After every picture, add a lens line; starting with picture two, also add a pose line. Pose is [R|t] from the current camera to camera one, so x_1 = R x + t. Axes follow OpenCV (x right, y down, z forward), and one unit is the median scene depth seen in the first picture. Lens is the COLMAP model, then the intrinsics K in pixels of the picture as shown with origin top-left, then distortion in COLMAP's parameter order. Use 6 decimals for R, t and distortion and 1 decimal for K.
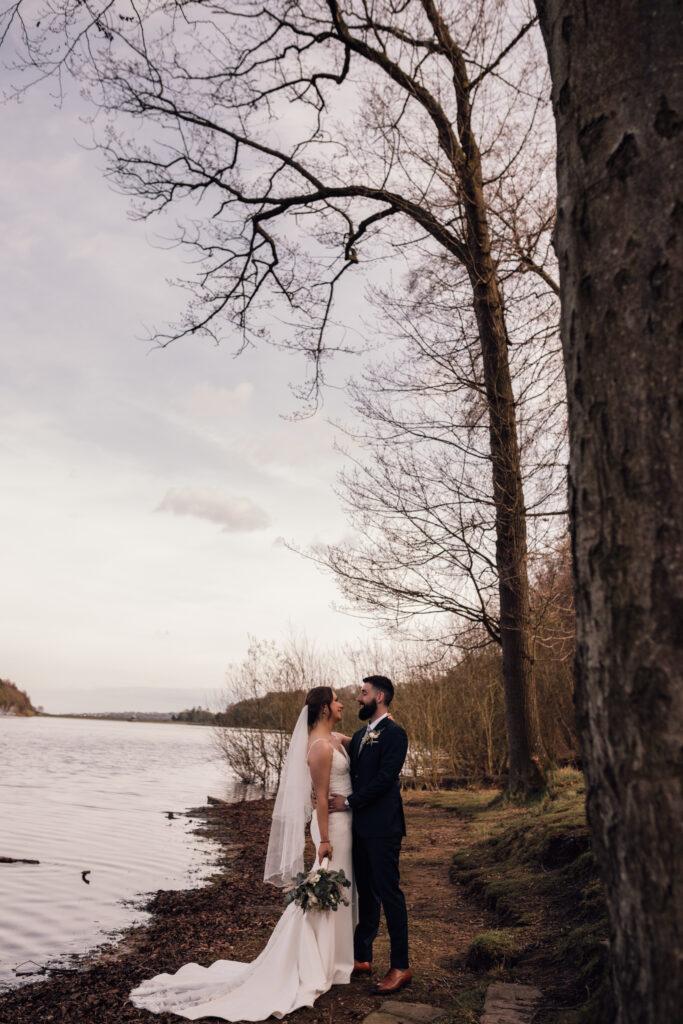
lens RADIAL K [[976.9, 0, 341.5], [0, 976.9, 512.0], [0, 0, 1]] dist [-0.074424, 0.100663]
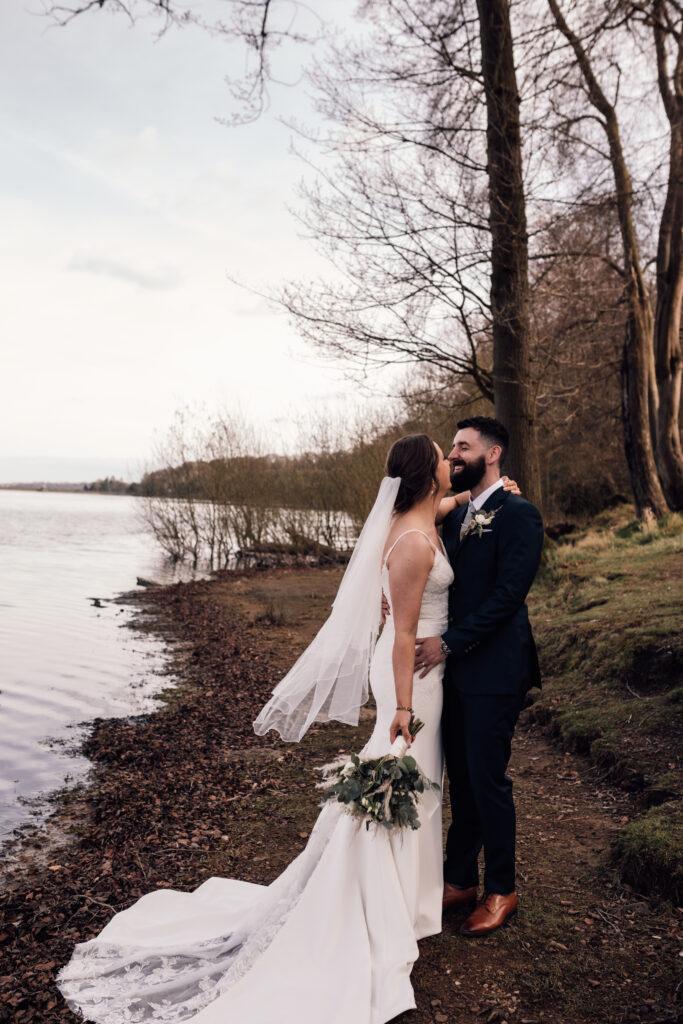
lens RADIAL K [[976.9, 0, 341.5], [0, 976.9, 512.0], [0, 0, 1]] dist [-0.074424, 0.100663]
pose [[0.995779, -0.003761, 0.091711, -0.041600], [-0.017610, 0.972770, 0.231105, 0.037358], [-0.090083, -0.231744, 0.968597, 0.180382]]
